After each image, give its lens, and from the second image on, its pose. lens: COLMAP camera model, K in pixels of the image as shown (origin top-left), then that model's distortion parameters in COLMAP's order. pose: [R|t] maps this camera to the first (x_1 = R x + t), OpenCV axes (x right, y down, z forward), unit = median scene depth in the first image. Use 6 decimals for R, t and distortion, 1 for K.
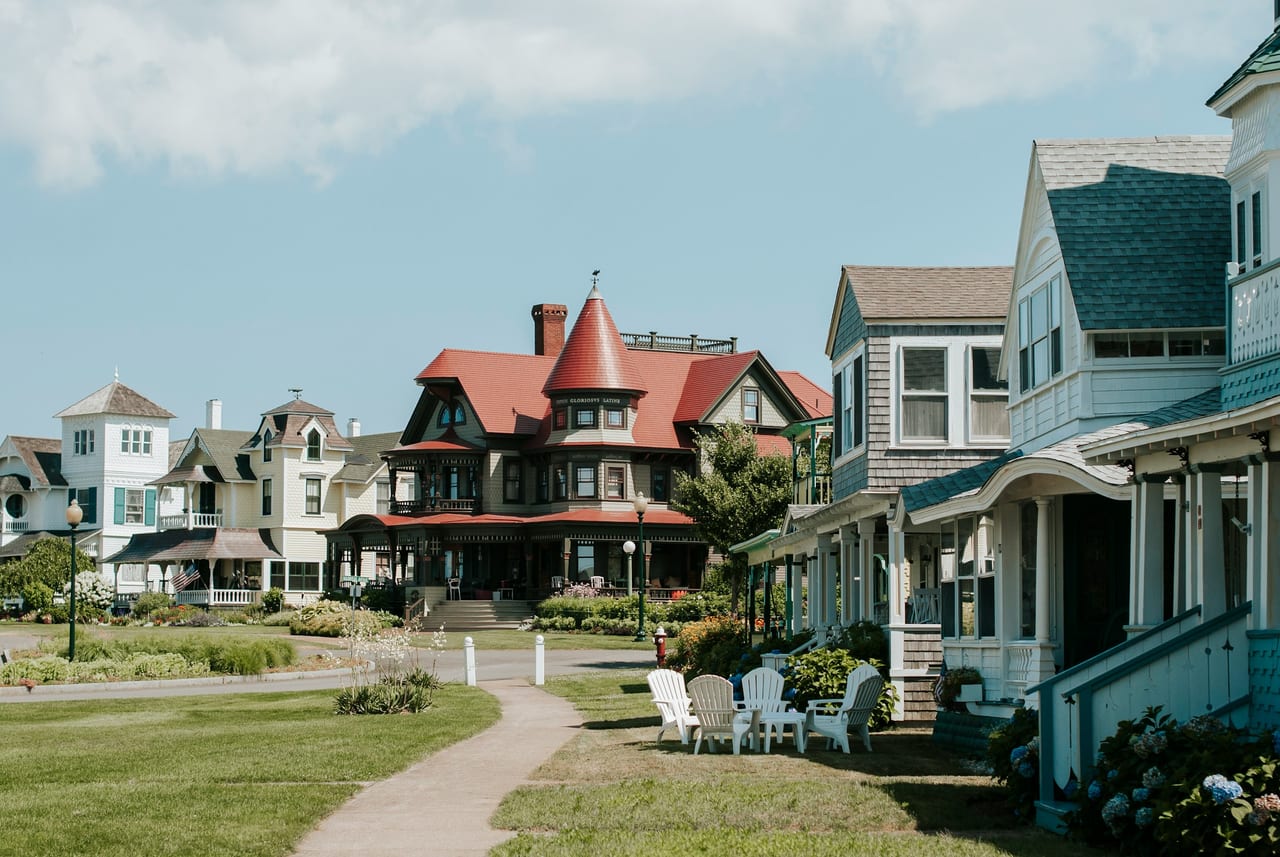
lens RADIAL K [[2636.9, 0, 640.0], [0, 2636.9, 428.5], [0, 0, 1]] dist [0.019402, -0.013628]
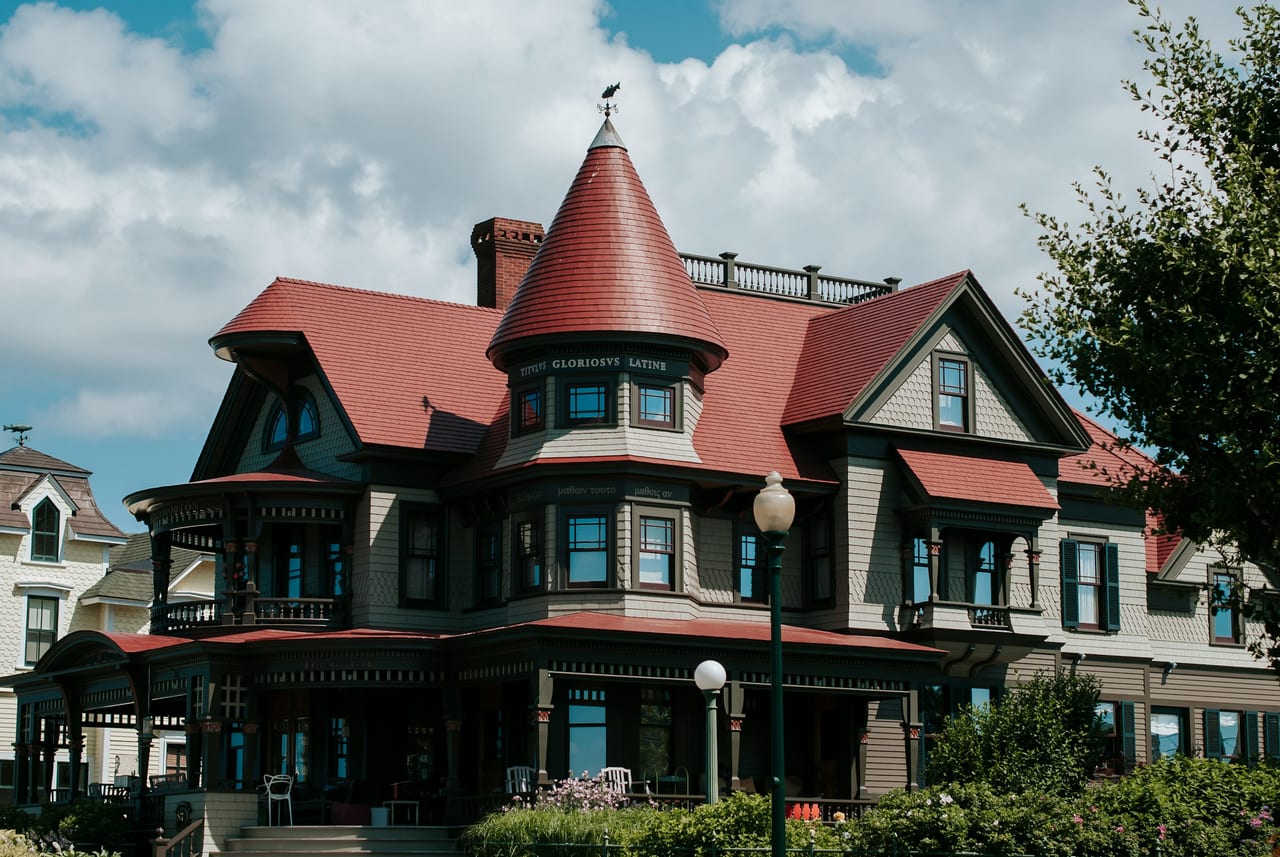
lens RADIAL K [[2636.9, 0, 640.0], [0, 2636.9, 428.5], [0, 0, 1]] dist [0.019402, -0.013628]
pose [[0.999921, 0.002892, 0.012221, -0.017024], [-0.001667, 0.995077, -0.099087, 0.042520], [-0.012448, 0.099059, 0.995004, 0.558601]]
